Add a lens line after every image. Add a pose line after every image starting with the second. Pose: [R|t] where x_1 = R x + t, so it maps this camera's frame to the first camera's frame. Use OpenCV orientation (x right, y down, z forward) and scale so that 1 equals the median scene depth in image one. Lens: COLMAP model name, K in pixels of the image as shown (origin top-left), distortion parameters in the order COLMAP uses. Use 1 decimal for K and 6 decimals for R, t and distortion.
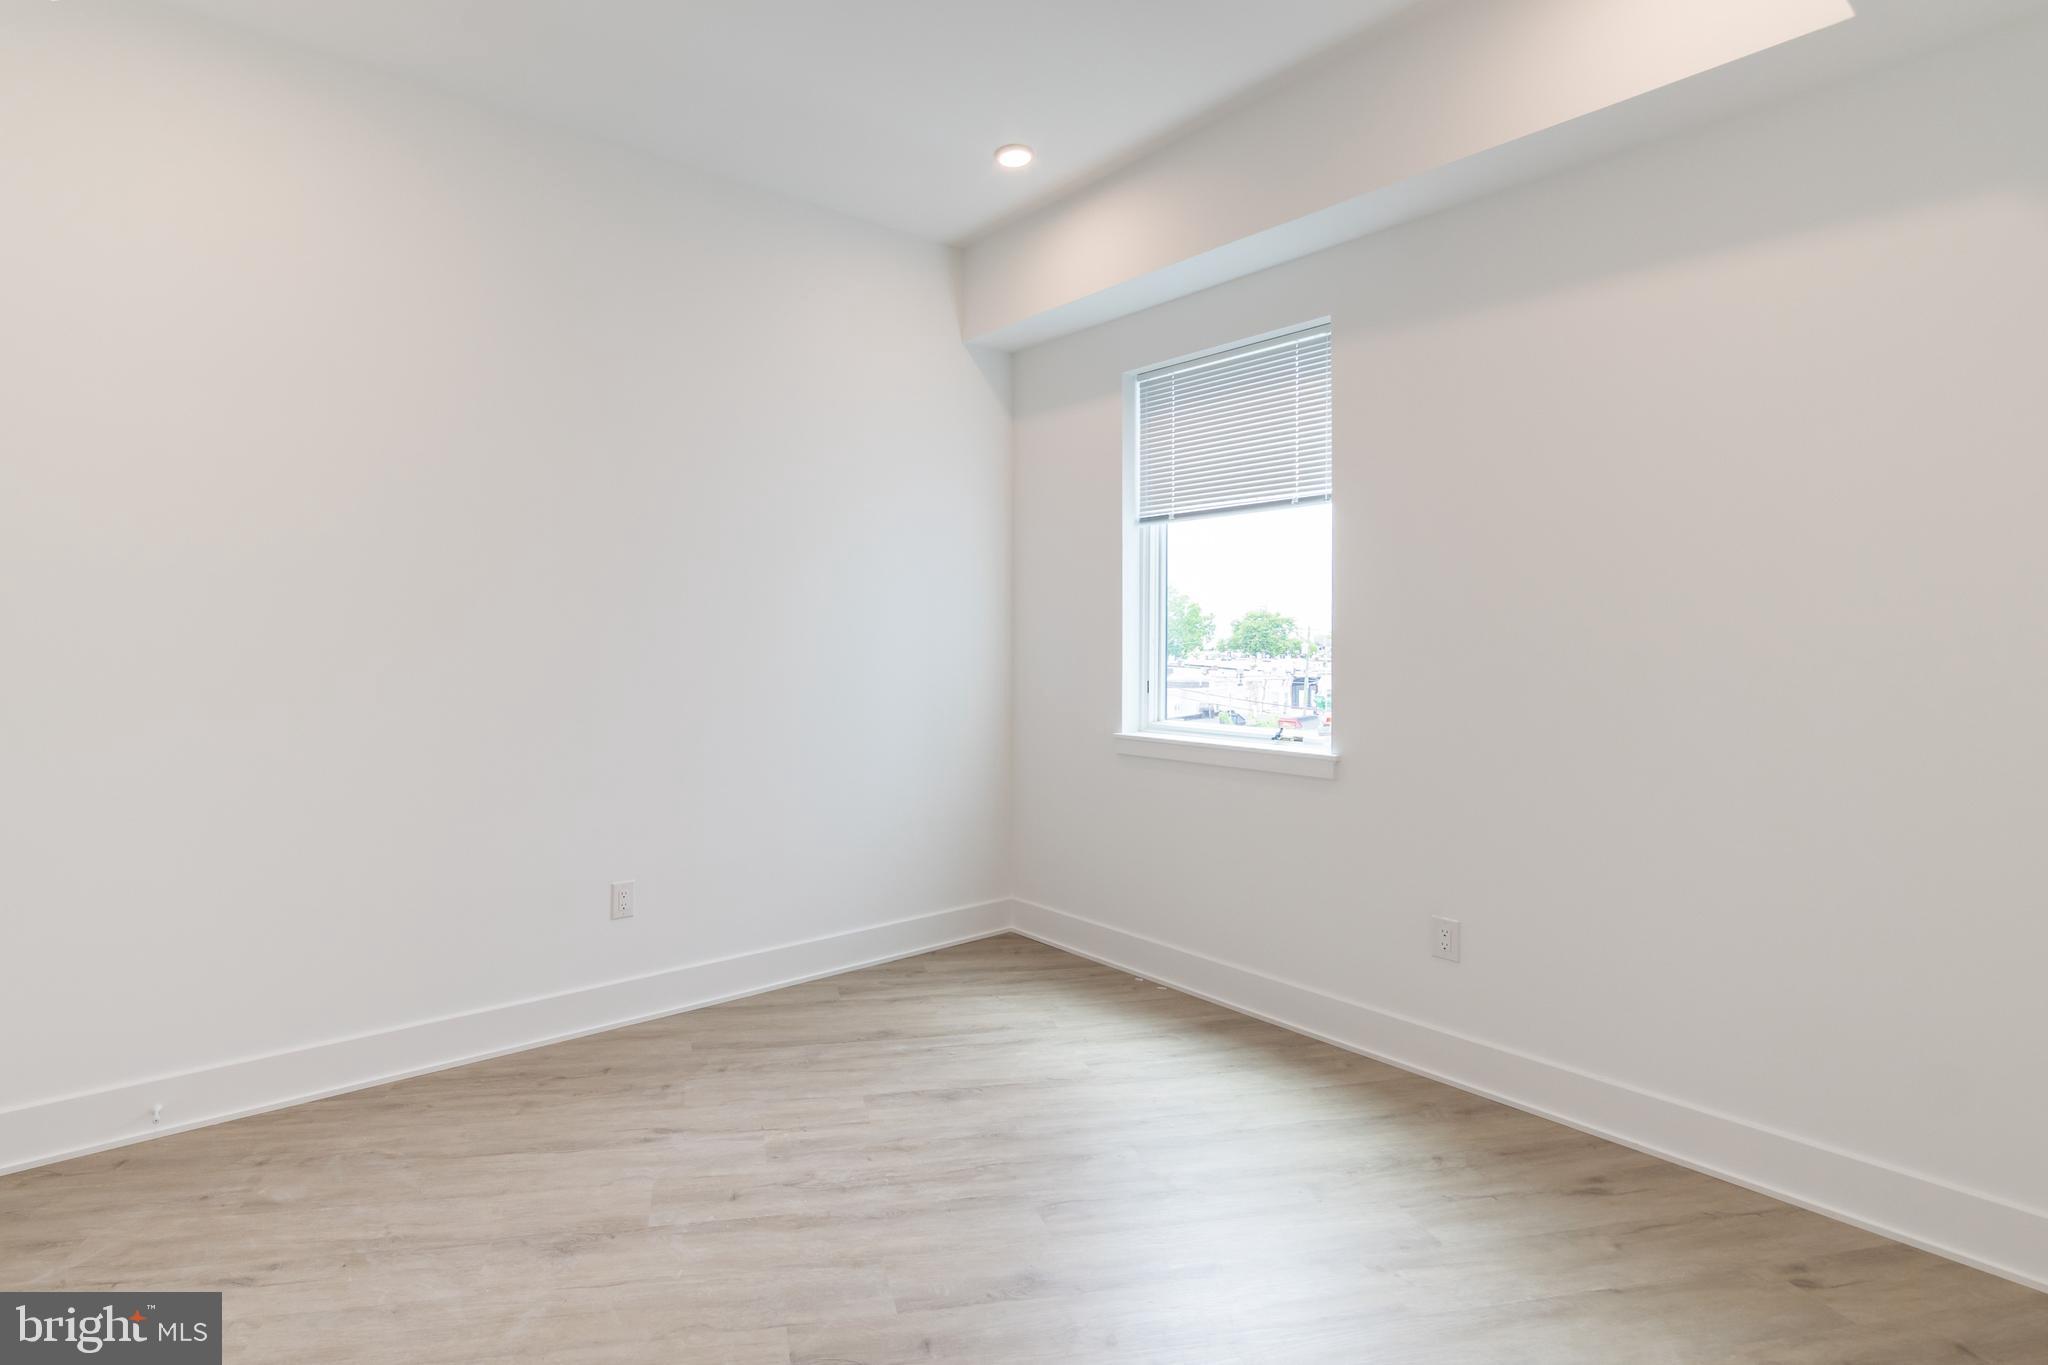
lens RADIAL K [[1087.7, 0, 1018.9], [0, 1087.7, 625.5], [0, 0, 1]] dist [-0.004668, -0.001383]
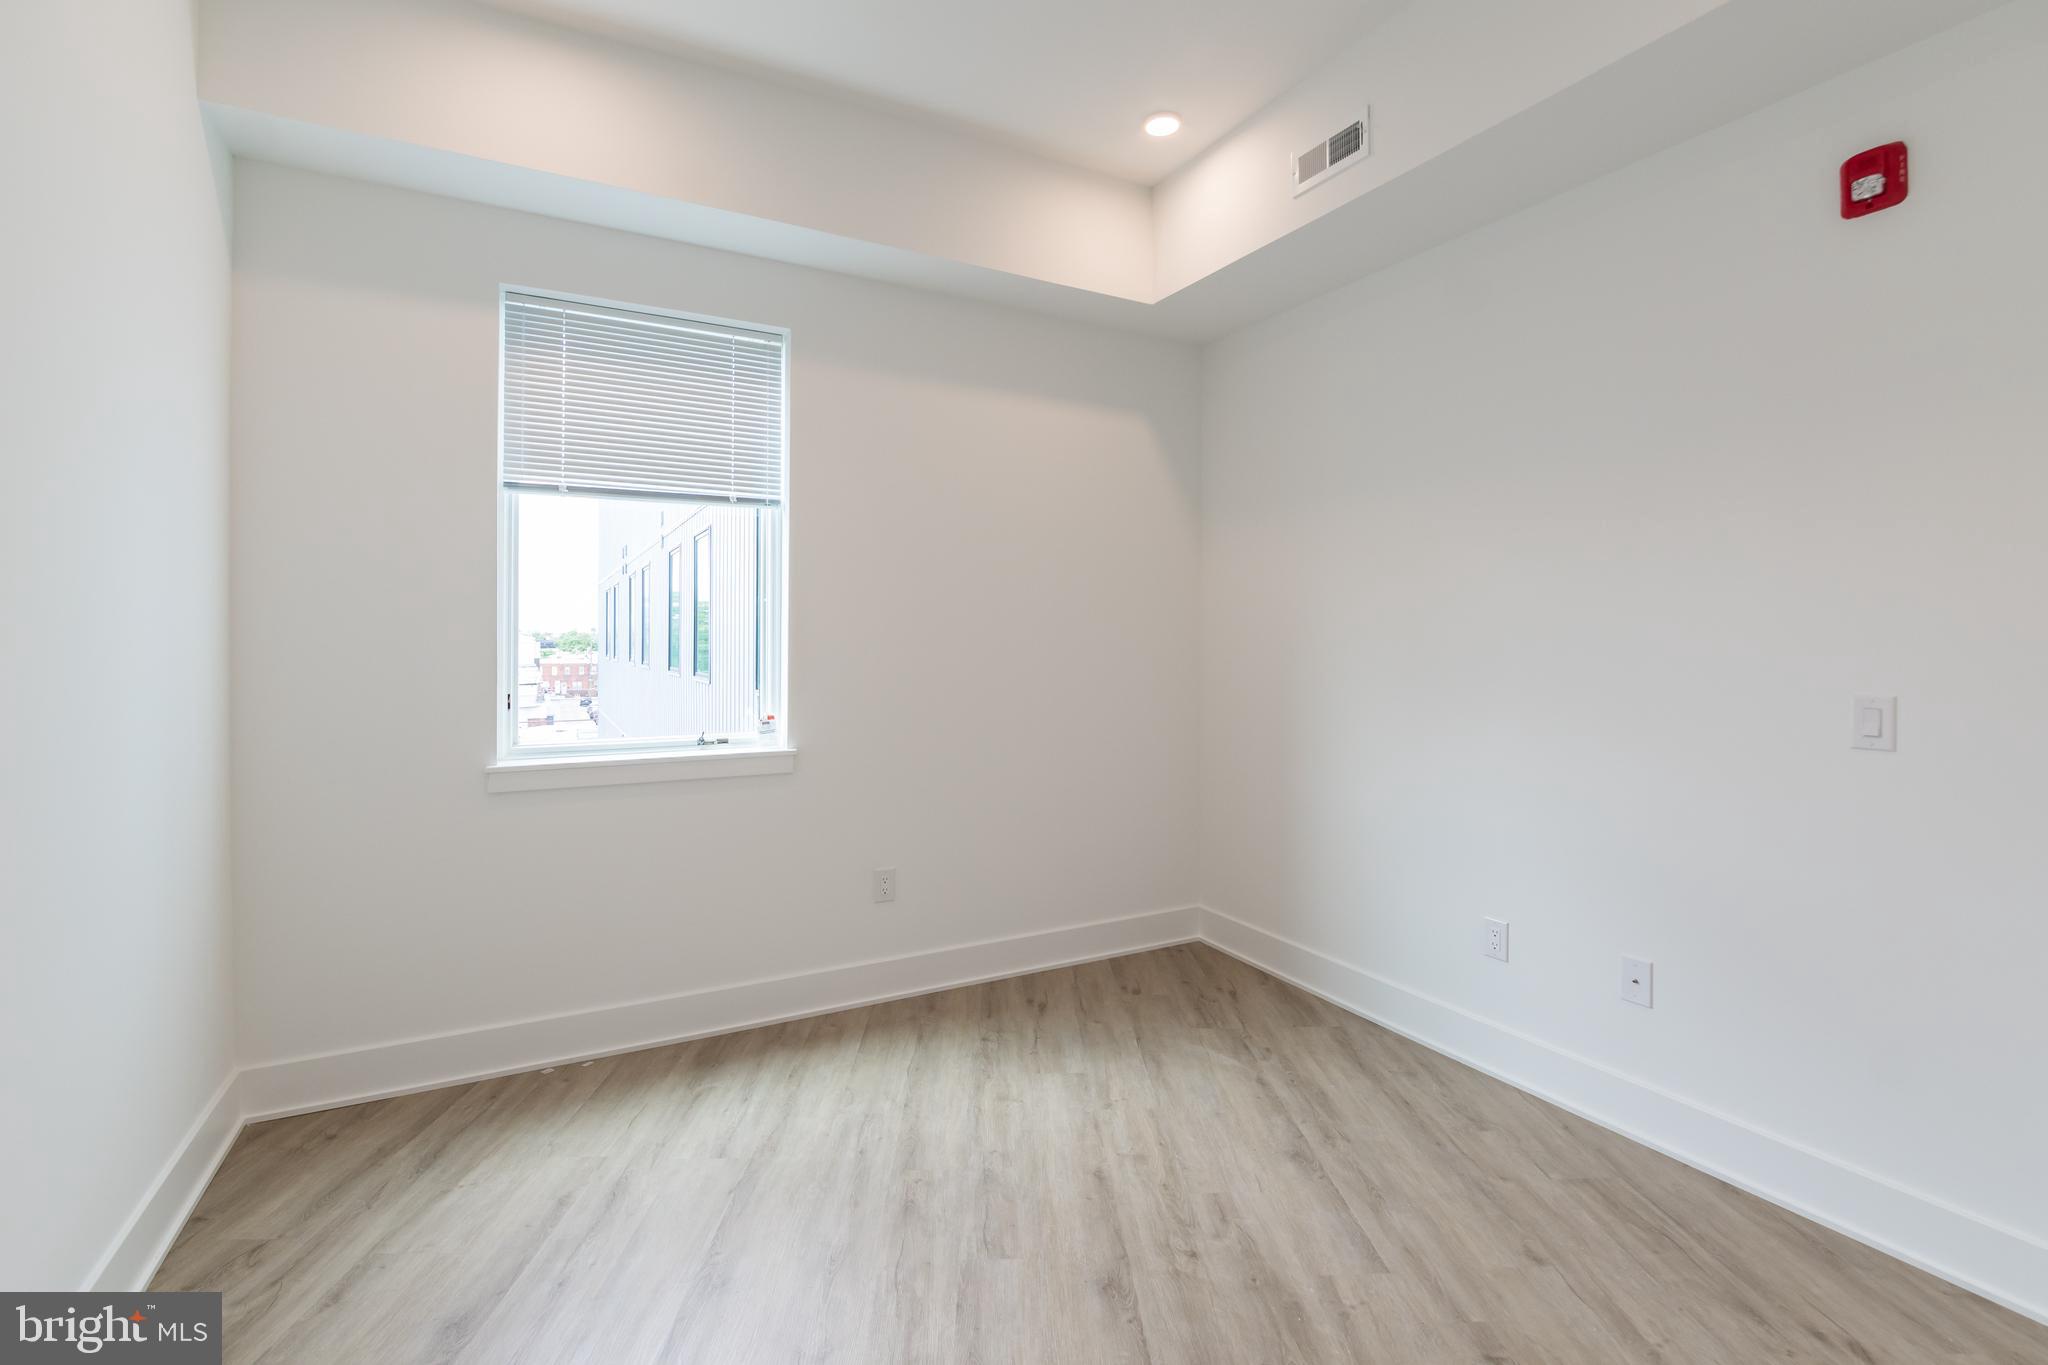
lens RADIAL K [[891.3, 0, 1027.1], [0, 891.3, 660.7], [0, 0, 1]] dist [-0.010343, -0.000226]
pose [[0.170872, -0.019808, 0.985094, -0.535781], [-0.009421, 0.999719, 0.021736, 0.012306], [-0.985248, -0.012994, 0.170637, 0.644601]]
